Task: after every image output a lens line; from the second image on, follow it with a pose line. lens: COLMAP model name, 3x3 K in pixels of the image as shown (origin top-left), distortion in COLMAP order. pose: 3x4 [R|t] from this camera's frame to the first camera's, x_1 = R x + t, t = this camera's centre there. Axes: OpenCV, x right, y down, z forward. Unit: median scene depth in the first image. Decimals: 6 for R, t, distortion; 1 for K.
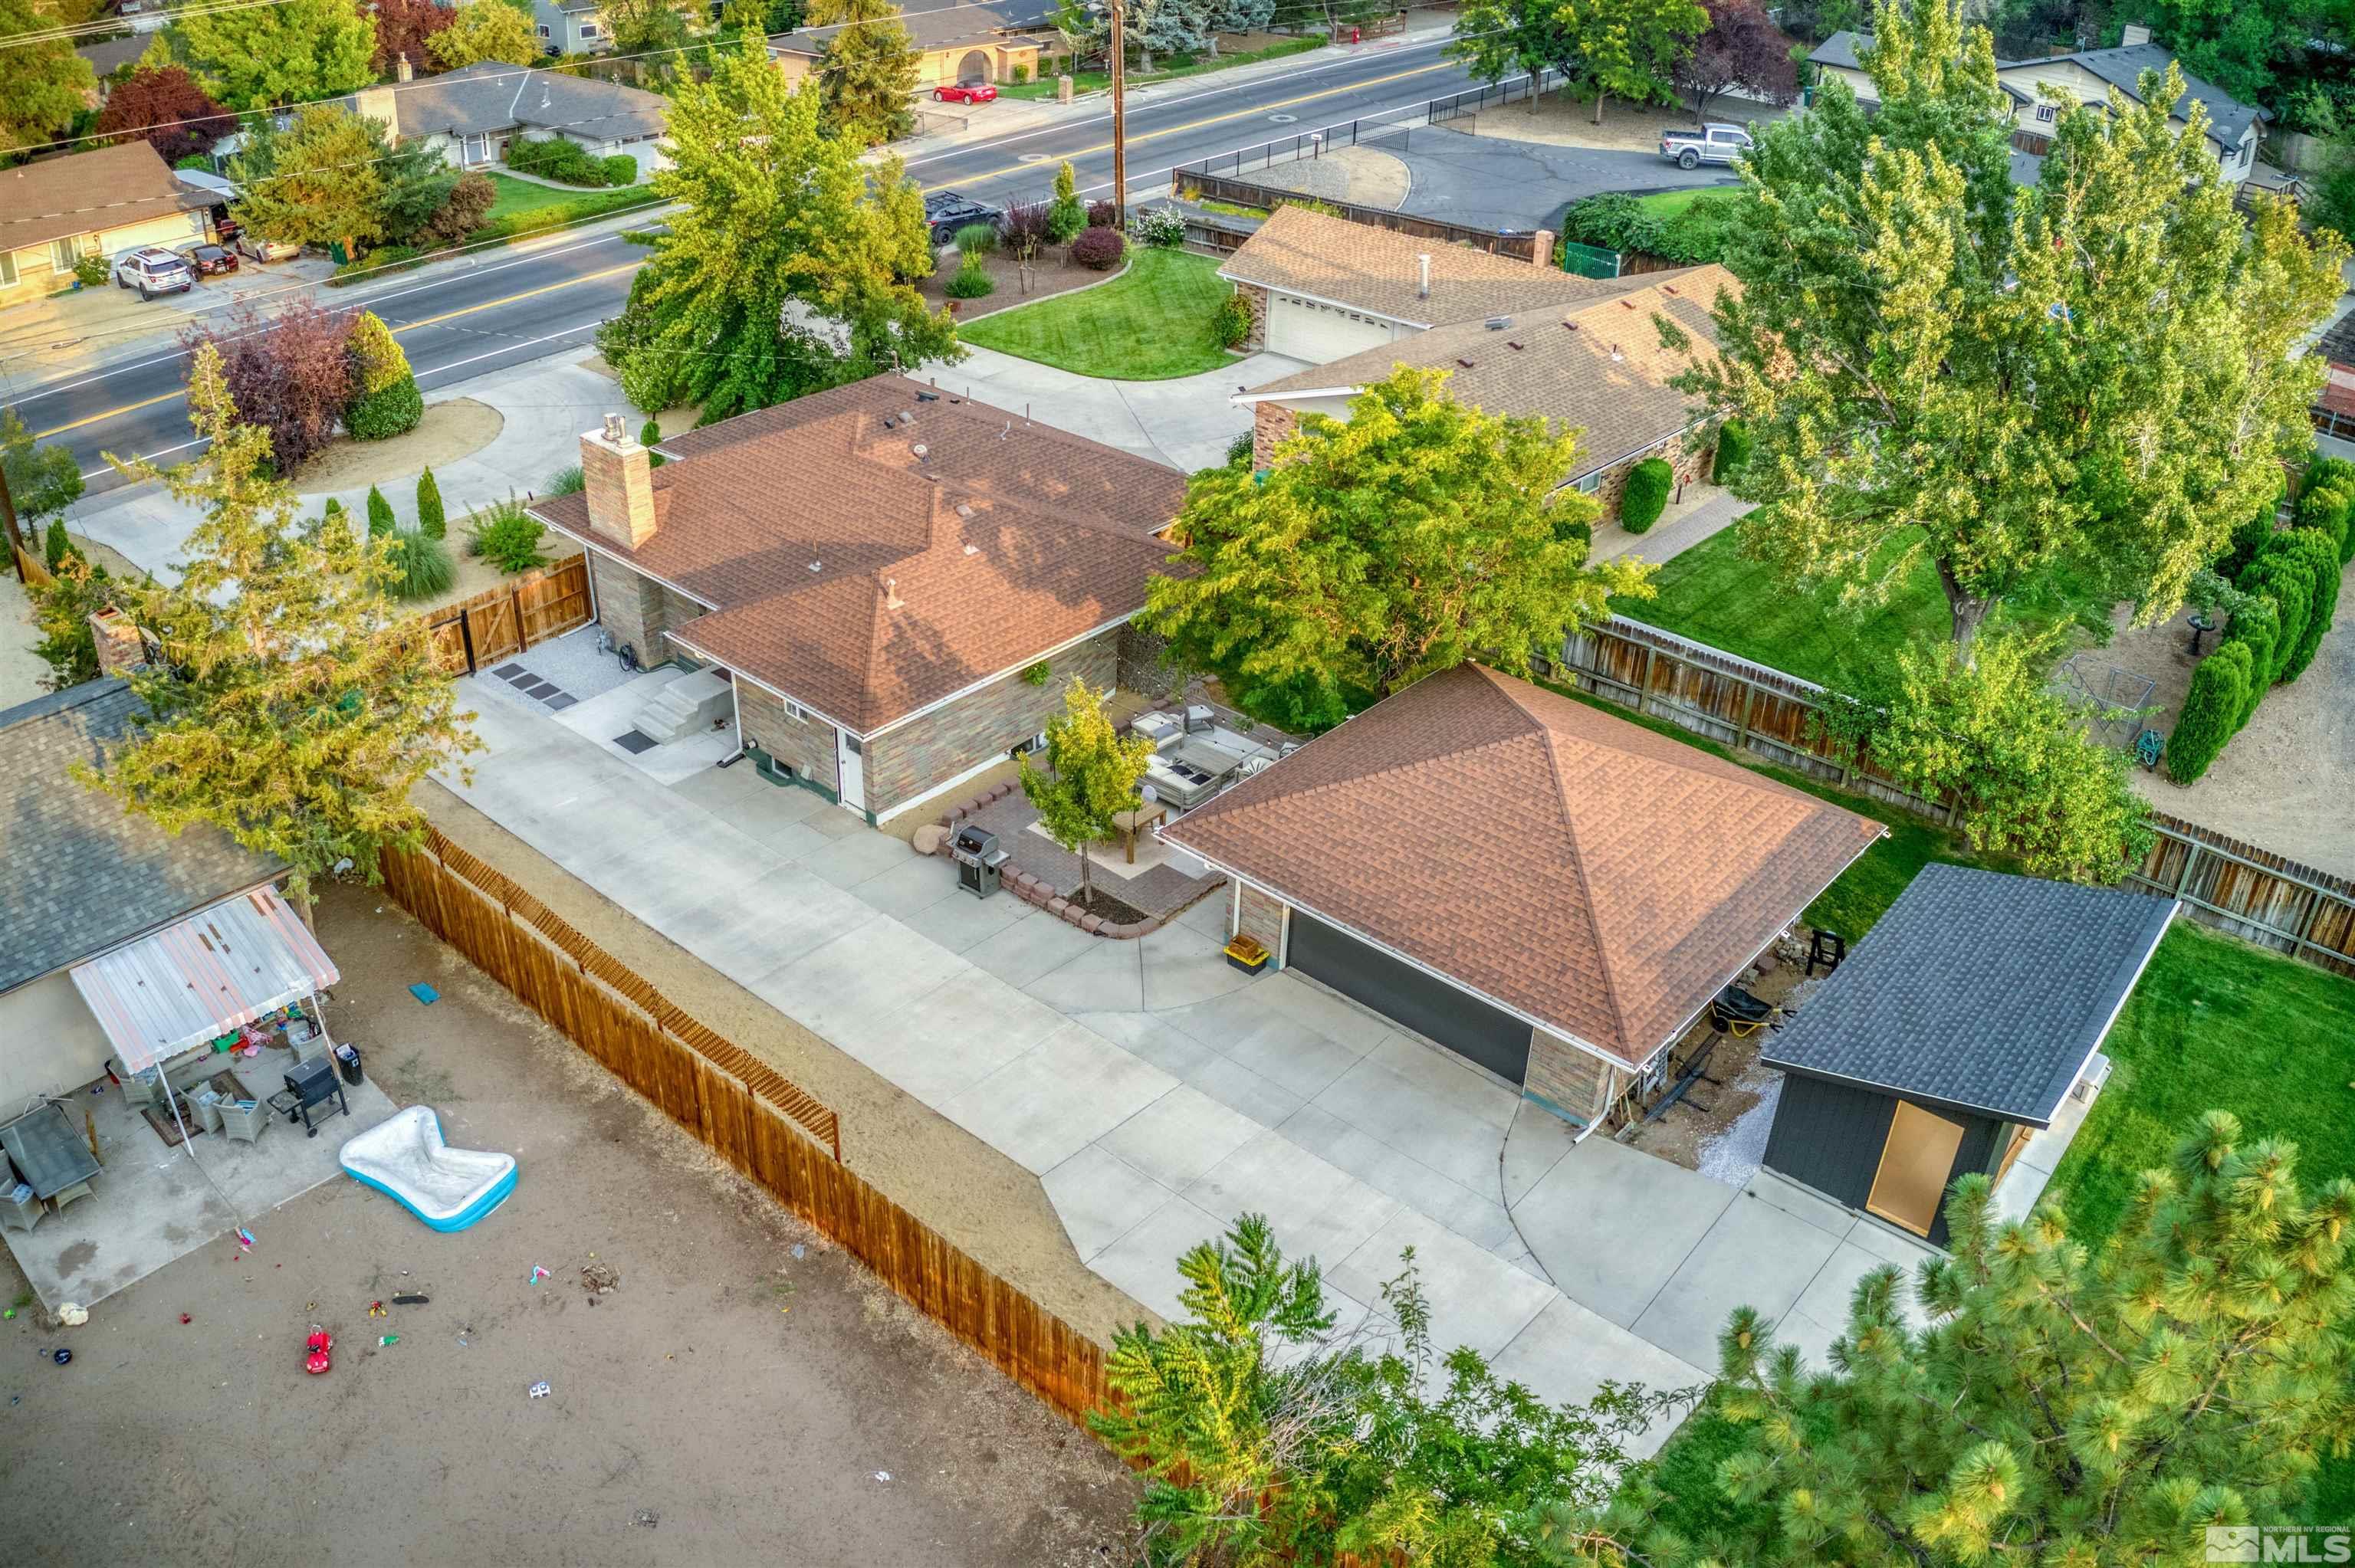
lens RADIAL K [[1870.5, 0, 1177.5], [0, 1870.5, 784.0], [0, 0, 1]] dist [-0.165672, 0.011867]
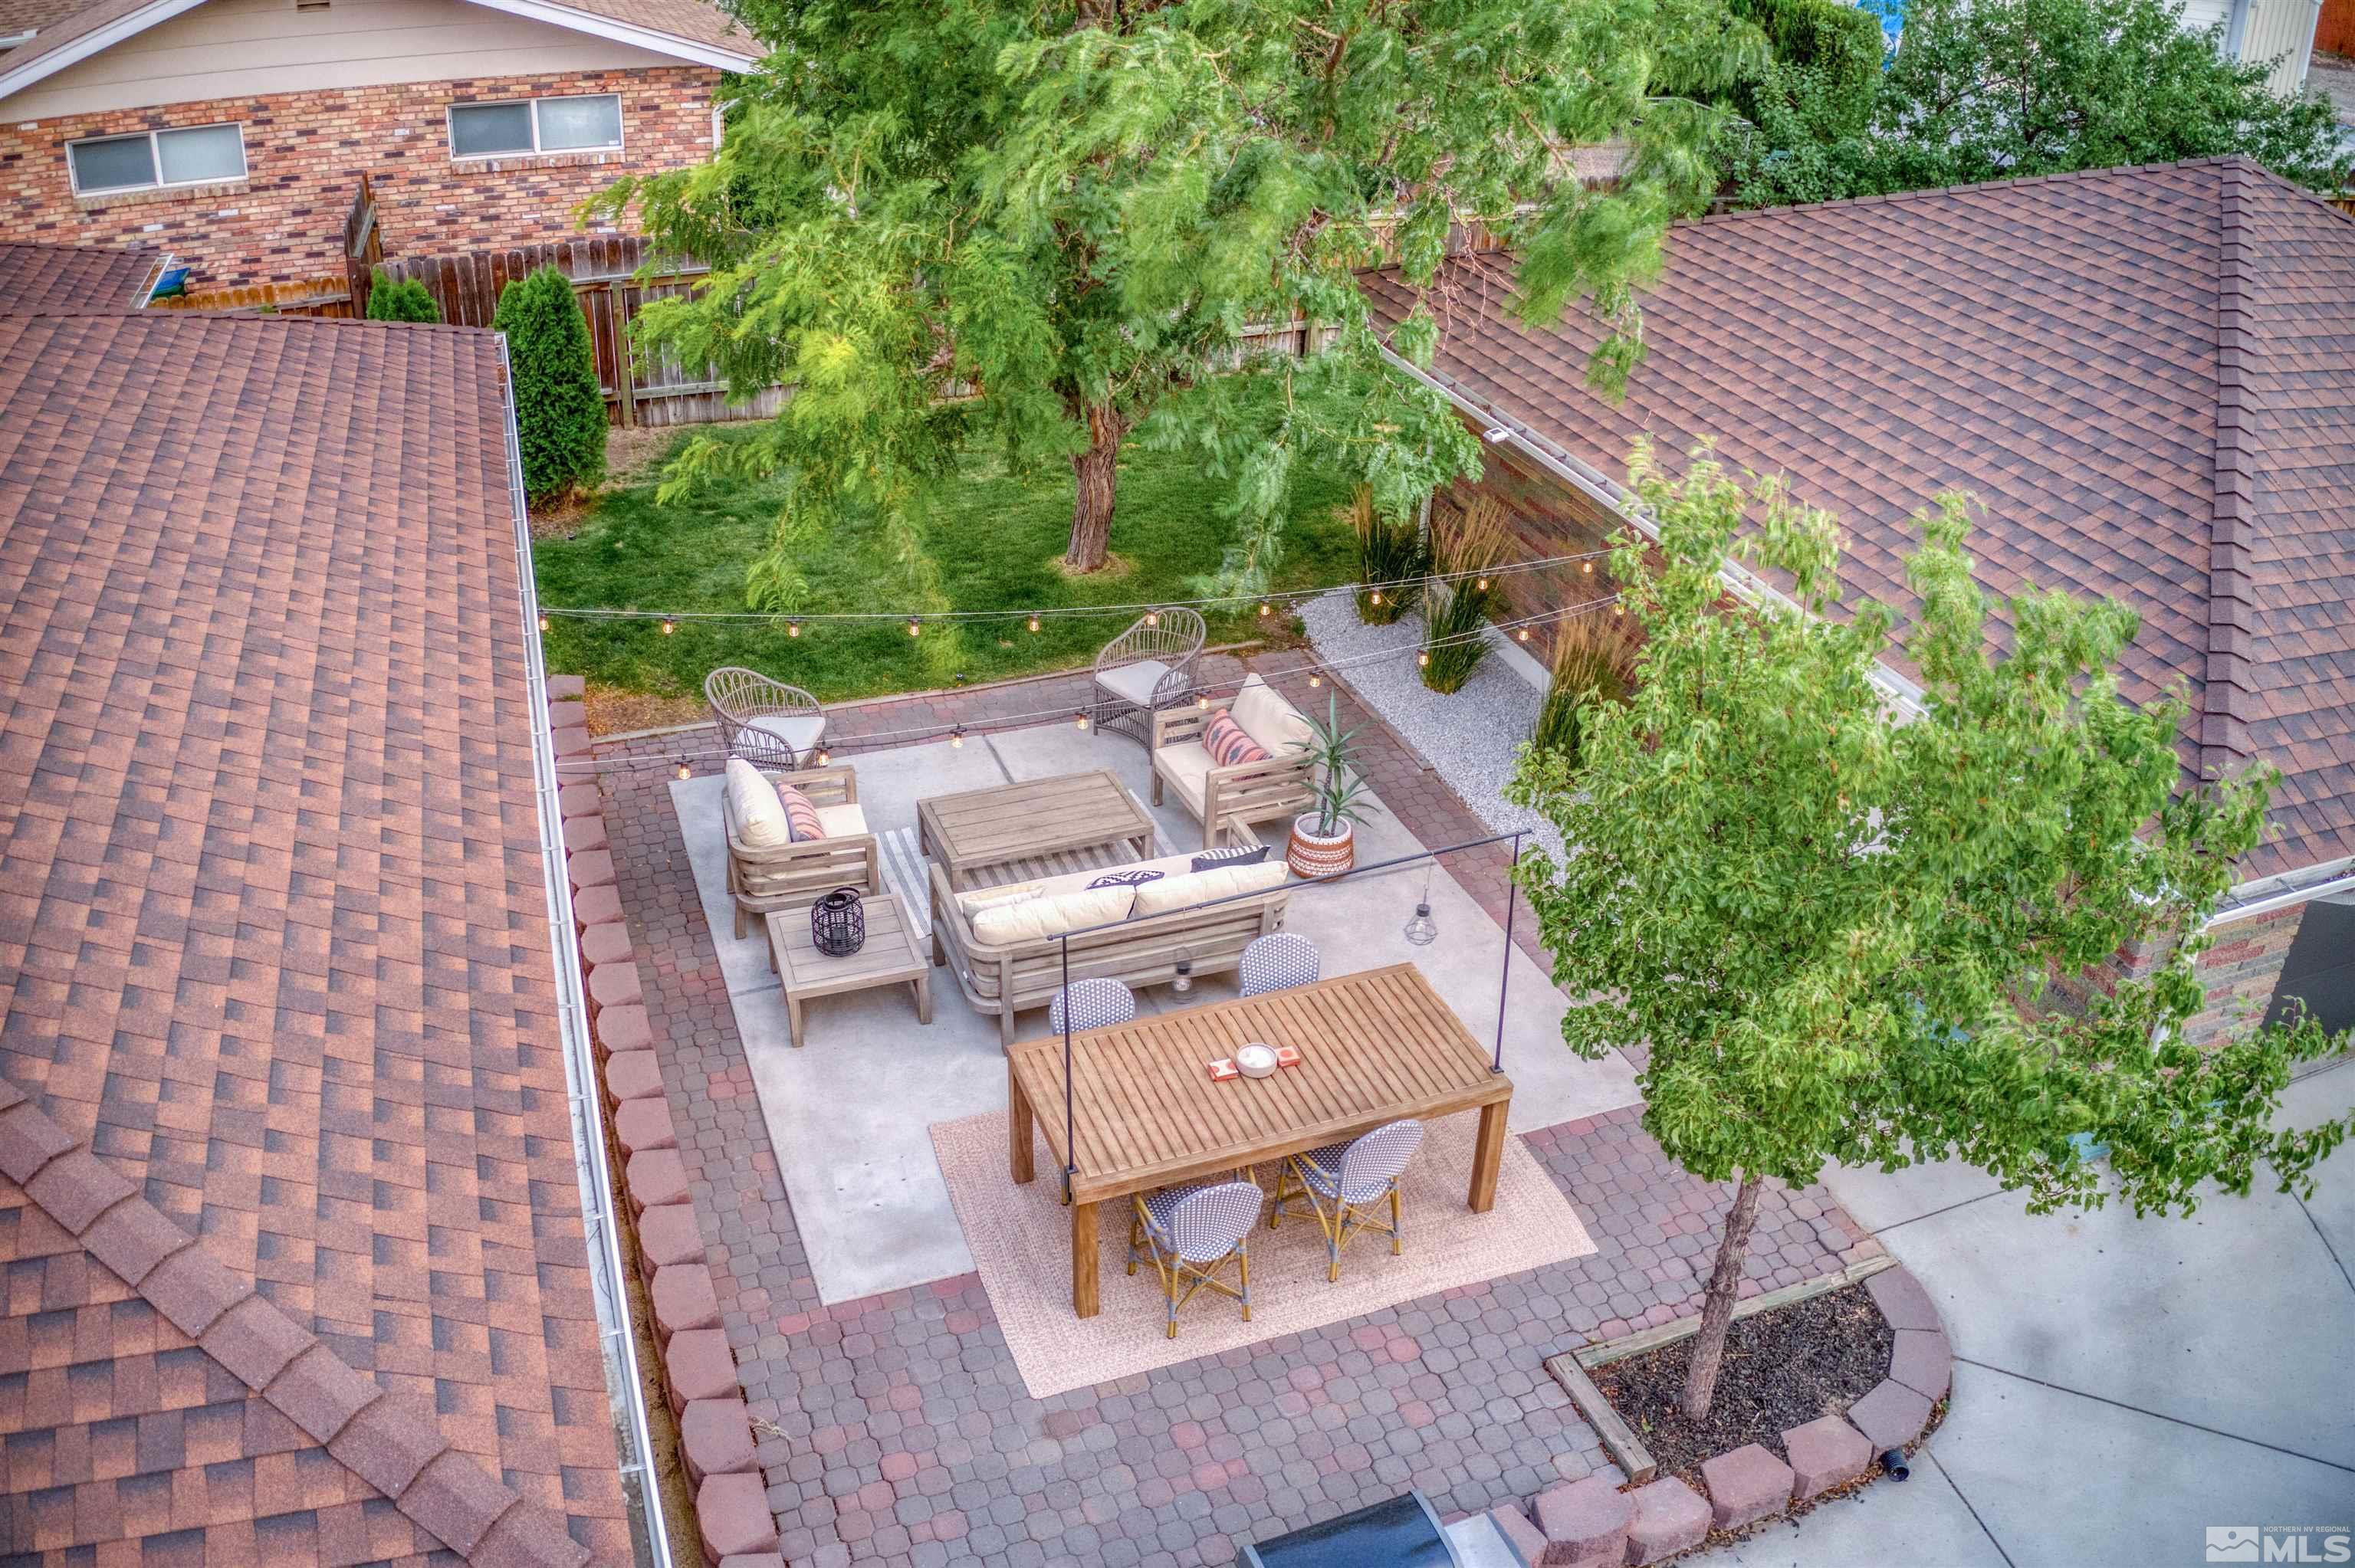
lens RADIAL K [[1861.0, 0, 1177.5], [0, 1861.0, 784.0], [0, 0, 1]] dist [-0.159309, 0.000643]
pose [[0.478900, -0.442024, 0.758465, -0.190043], [0.428141, 0.871868, 0.237783, -0.077033], [-0.766388, 0.210856, 0.606786, 0.792294]]
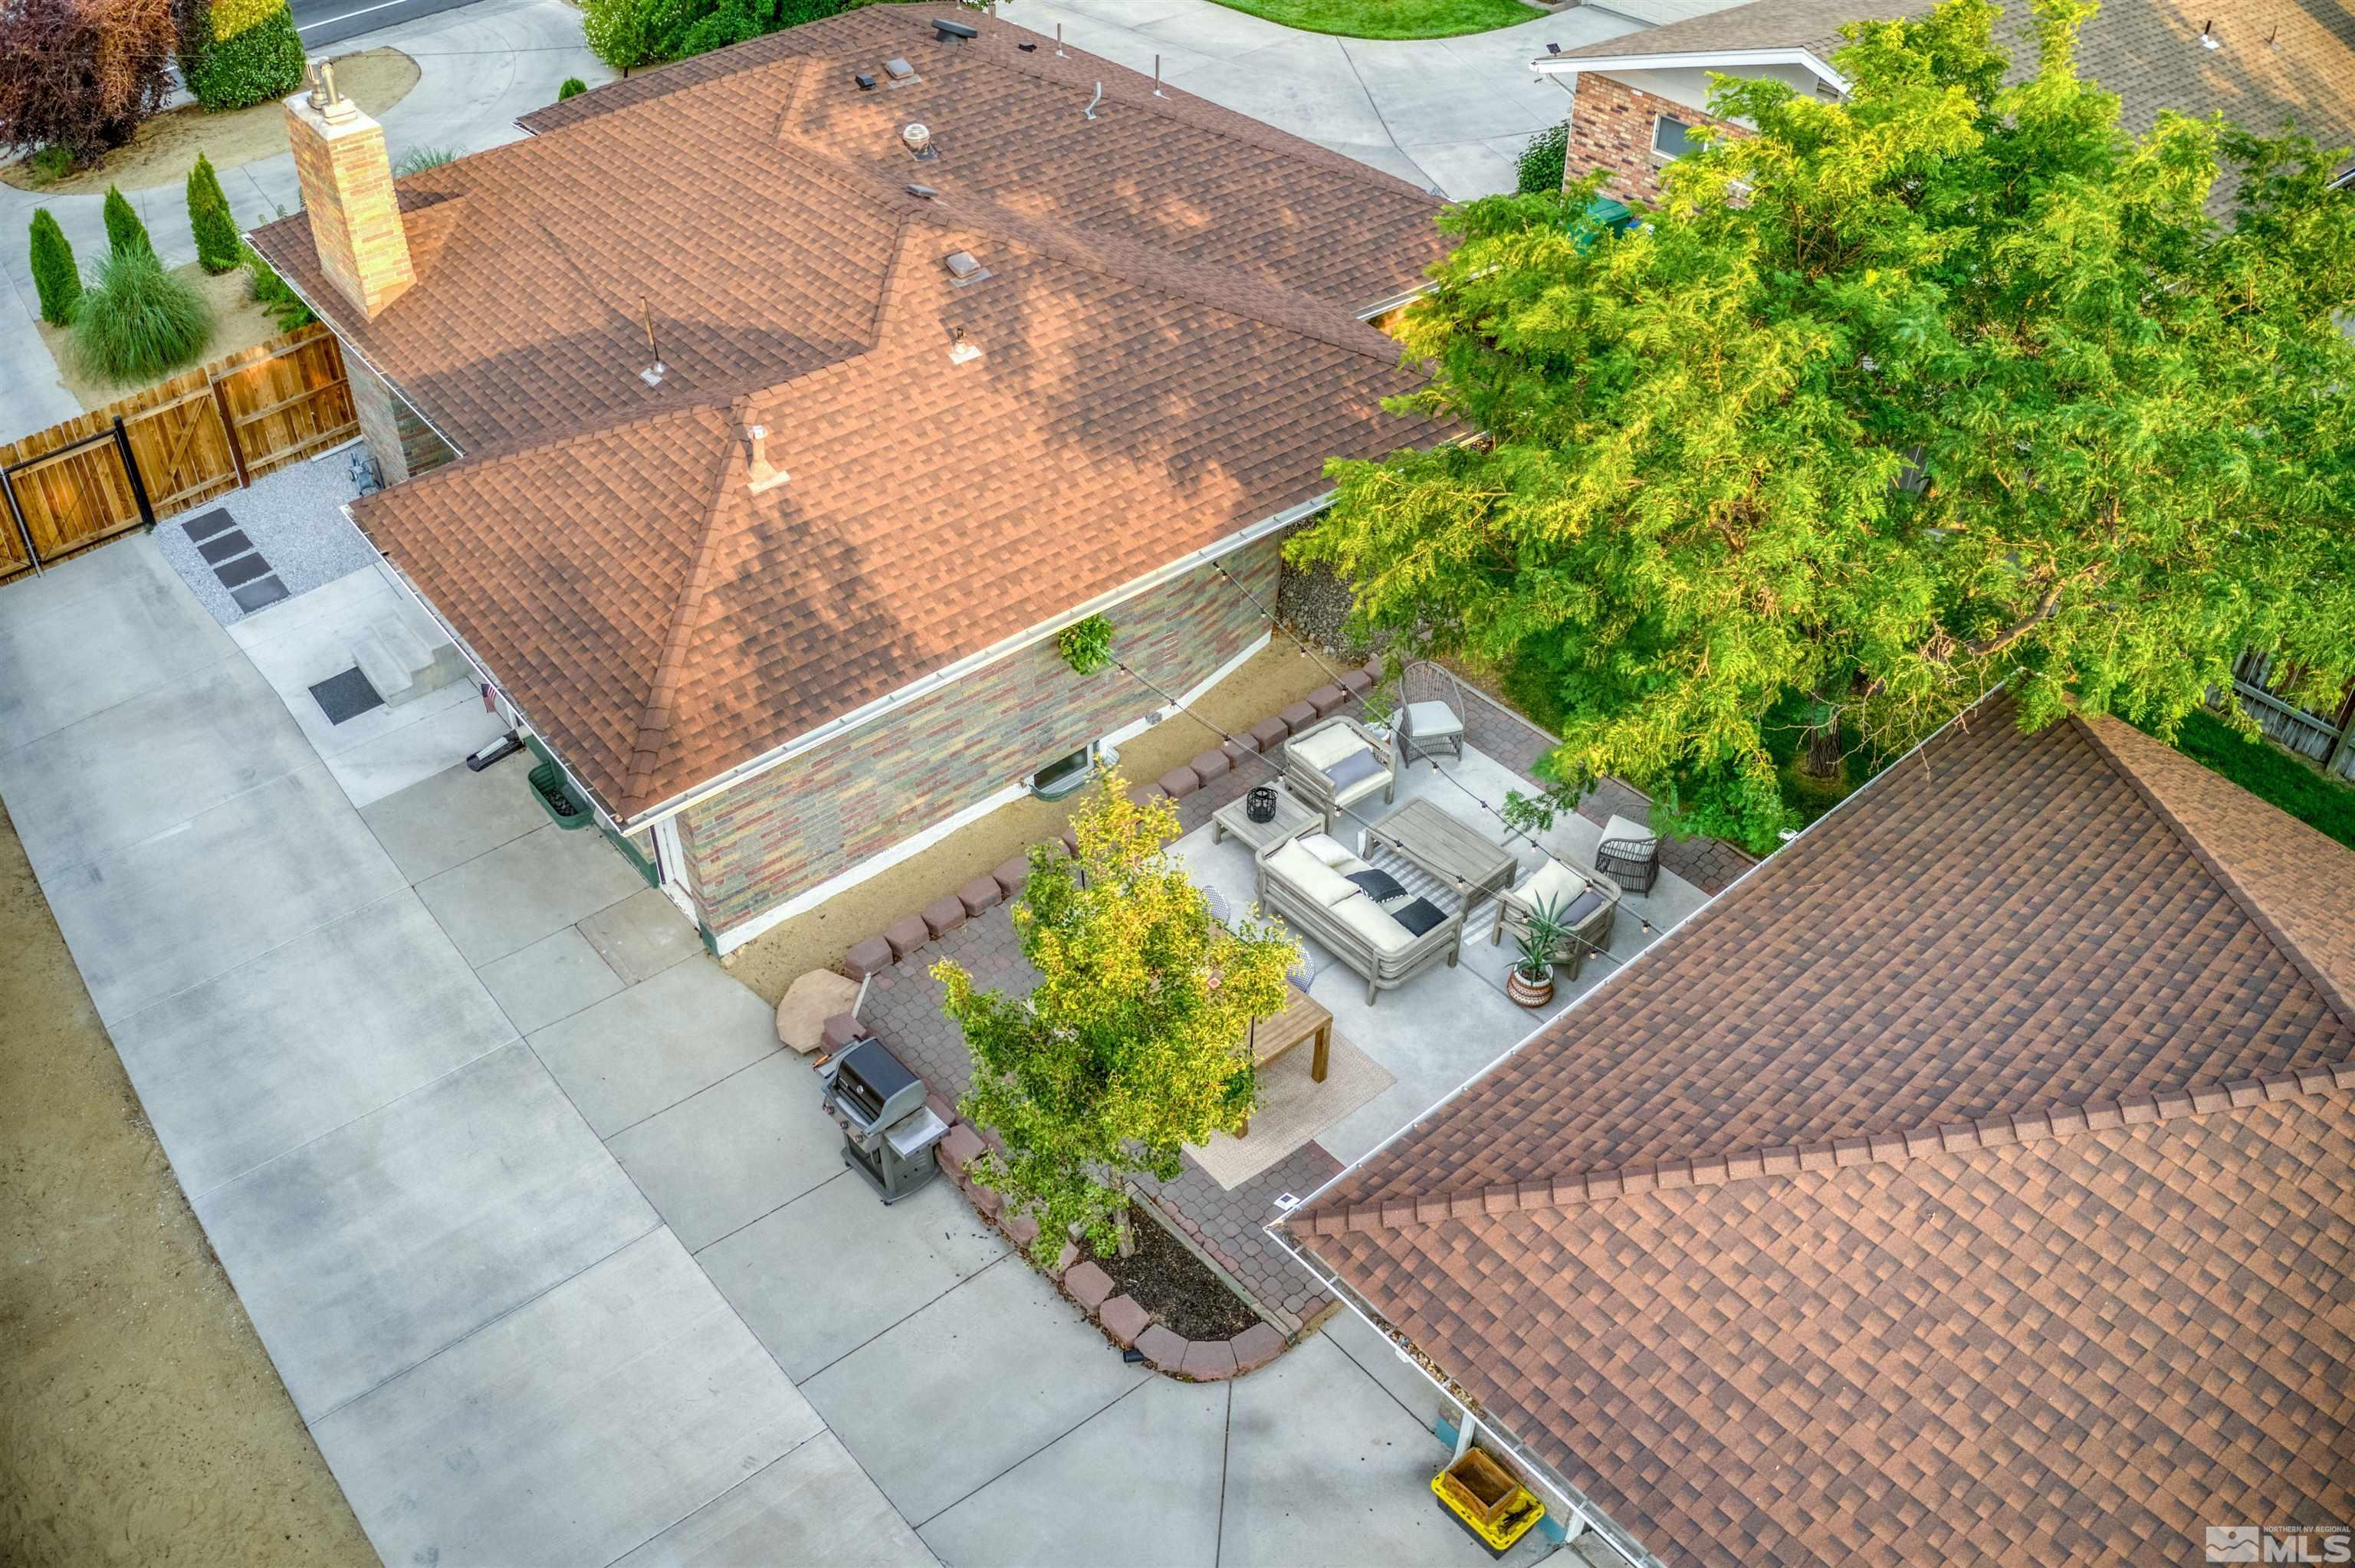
lens RADIAL K [[1870.5, 0, 1177.5], [0, 1870.5, 784.0], [0, 0, 1]] dist [-0.165672, 0.011867]
pose [[0.990065, 0.075939, -0.118339, 0.004963], [-0.056470, 0.985507, 0.159957, -0.096626], [0.128771, -0.151685, 0.980005, 0.536637]]
